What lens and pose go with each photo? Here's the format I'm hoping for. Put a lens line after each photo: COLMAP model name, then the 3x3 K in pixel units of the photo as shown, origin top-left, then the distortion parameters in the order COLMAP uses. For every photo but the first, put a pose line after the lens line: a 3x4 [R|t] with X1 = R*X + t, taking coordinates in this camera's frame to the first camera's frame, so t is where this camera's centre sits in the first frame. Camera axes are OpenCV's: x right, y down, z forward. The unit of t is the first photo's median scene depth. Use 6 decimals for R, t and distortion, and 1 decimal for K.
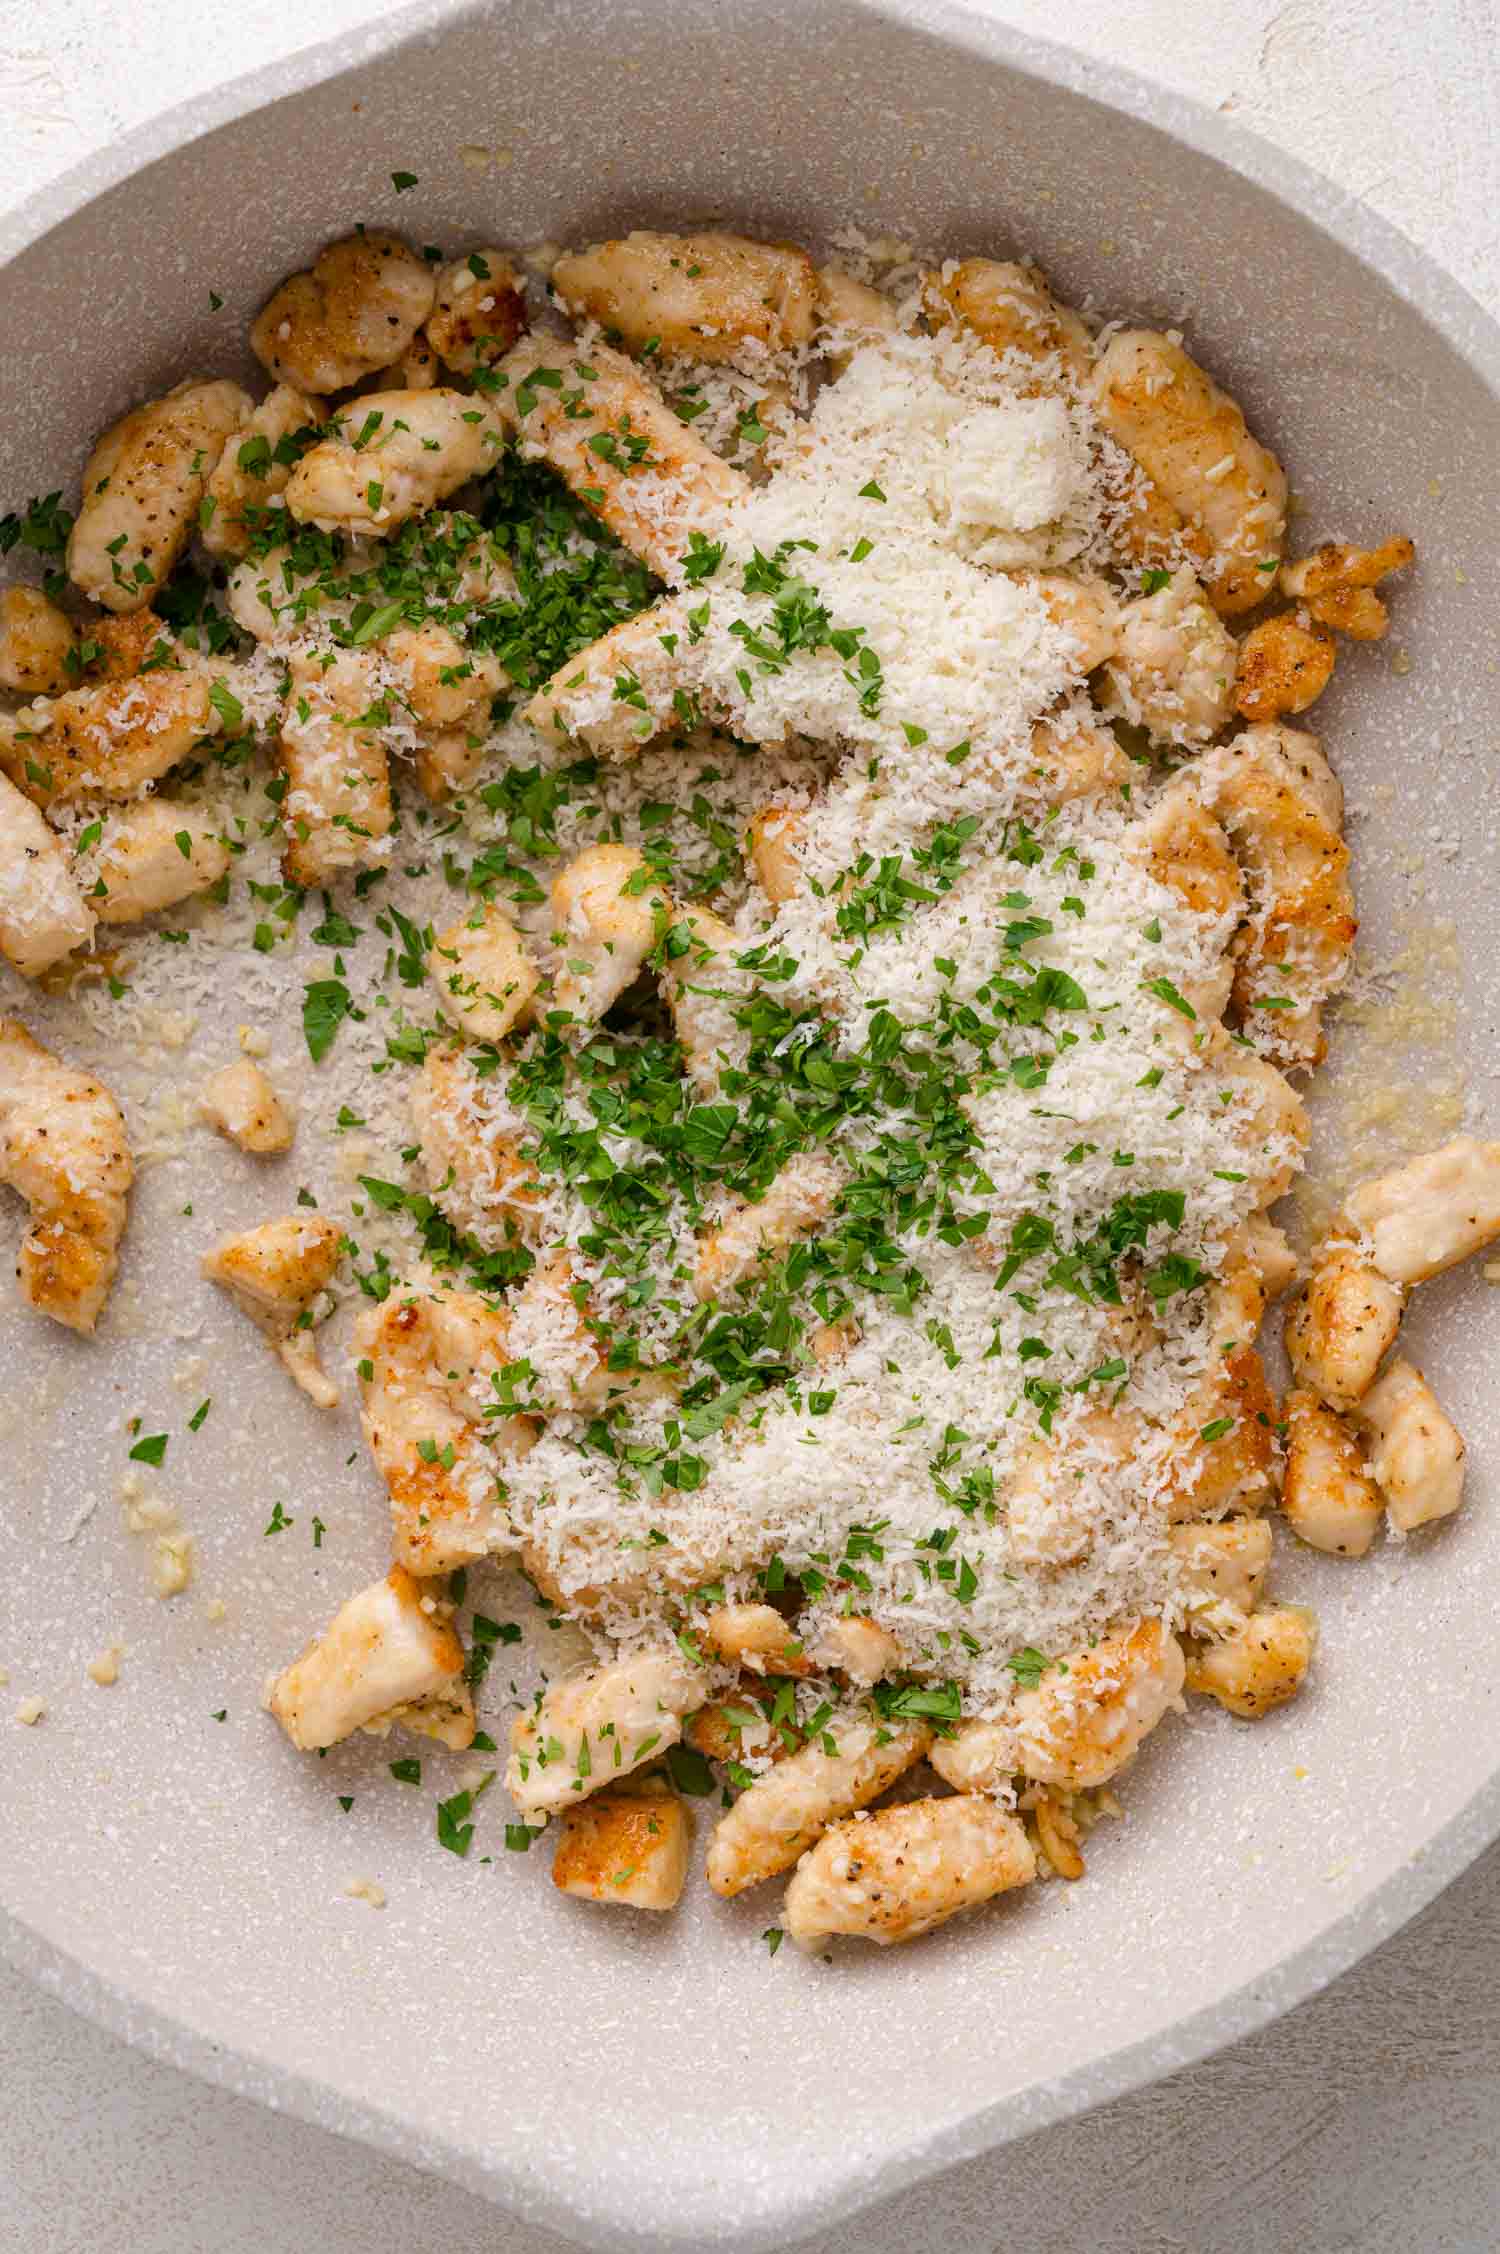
lens RADIAL K [[4306.9, 0, 747.9], [0, 4306.9, 1124.7], [0, 0, 1]] dist [0.014225, 0.000000]
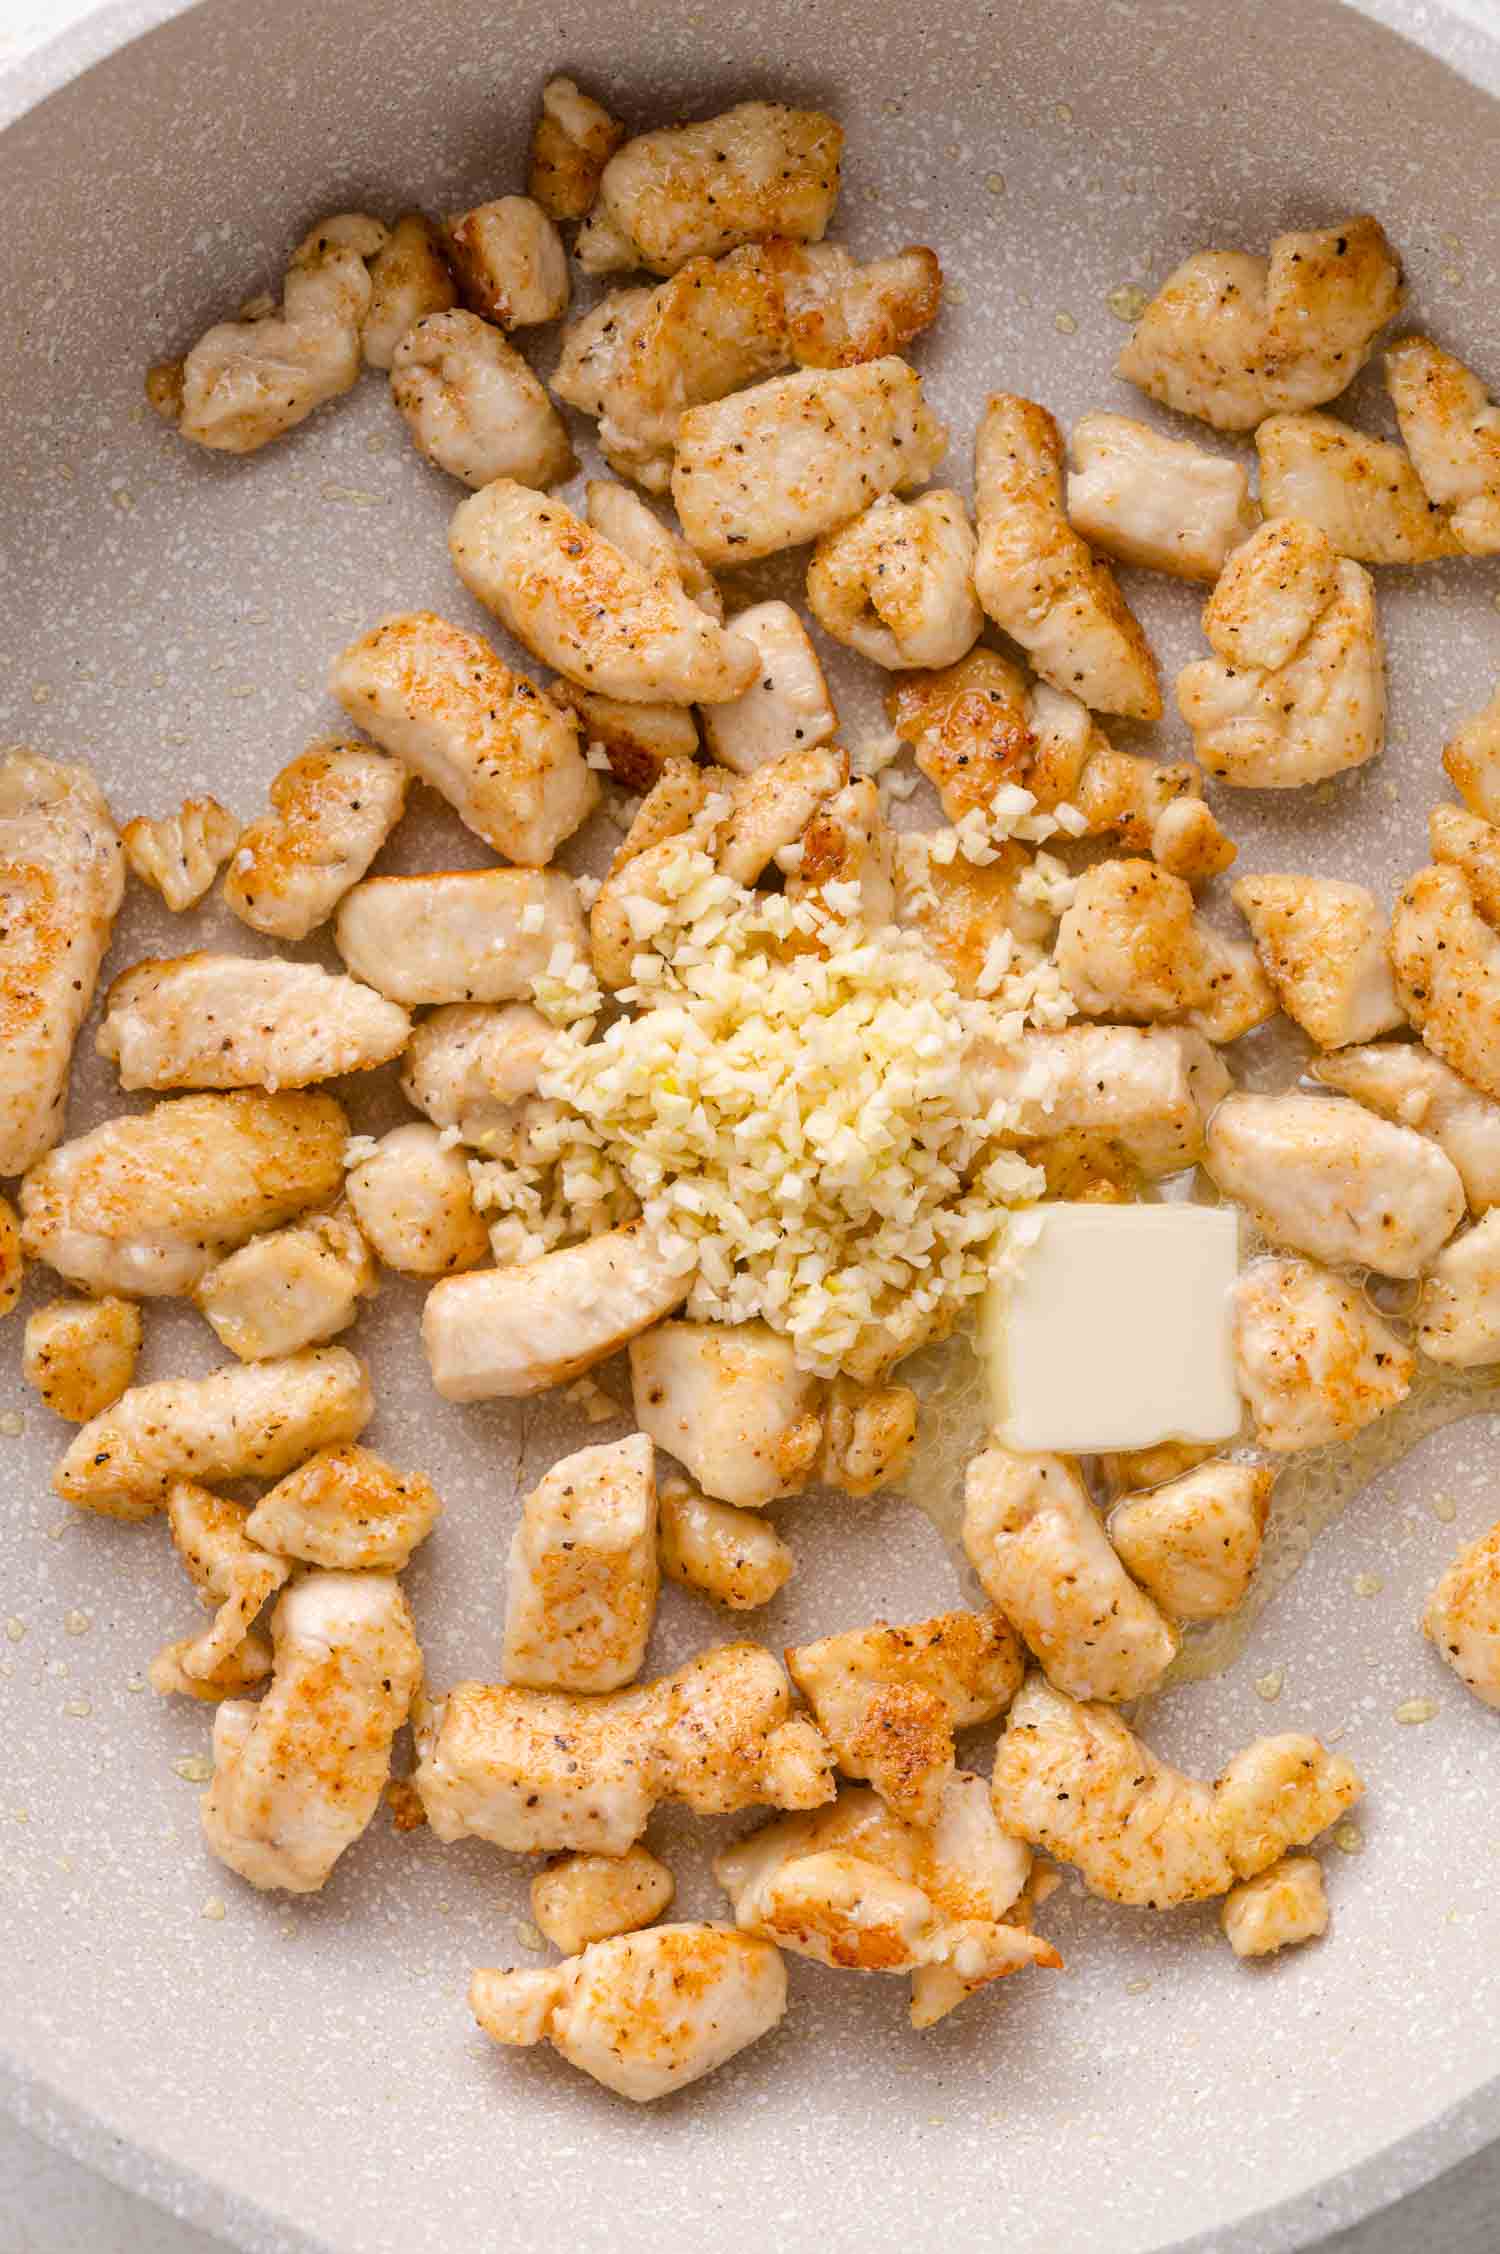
lens RADIAL K [[4429.7, 0, 748.4], [0, 4429.7, 1124.7], [0, 0, 1]] dist [-0.044658, 0.000000]
pose [[0.994053, 0.106436, 0.023027, -0.038671], [-0.106528, 0.994306, 0.002762, -0.004339], [-0.022602, -0.005199, 0.999731, 0.108104]]
